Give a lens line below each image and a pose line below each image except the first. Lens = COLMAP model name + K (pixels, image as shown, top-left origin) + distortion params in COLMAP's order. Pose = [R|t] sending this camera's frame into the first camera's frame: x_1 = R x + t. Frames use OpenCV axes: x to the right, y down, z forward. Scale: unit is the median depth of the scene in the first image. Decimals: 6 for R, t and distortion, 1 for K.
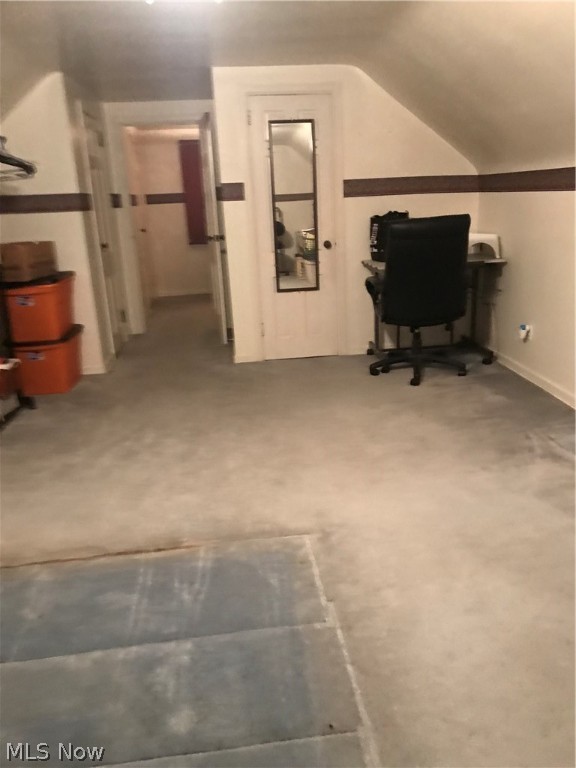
lens RADIAL K [[623.4, 0, 294.9], [0, 623.4, 394.4], [0, 0, 1]] dist [0.051419, -0.085972]
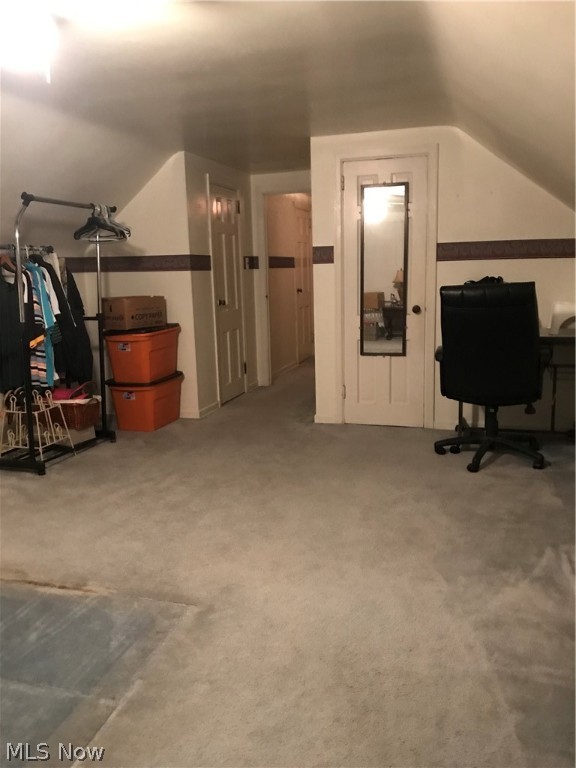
lens RADIAL K [[623.4, 0, 294.9], [0, 623.4, 394.4], [0, 0, 1]] dist [0.051419, -0.085972]
pose [[0.912776, 0.097375, -0.396684, 0.293933], [-0.133411, 0.988978, -0.064214, -0.030716], [0.386059, 0.111535, 0.915707, 0.087723]]
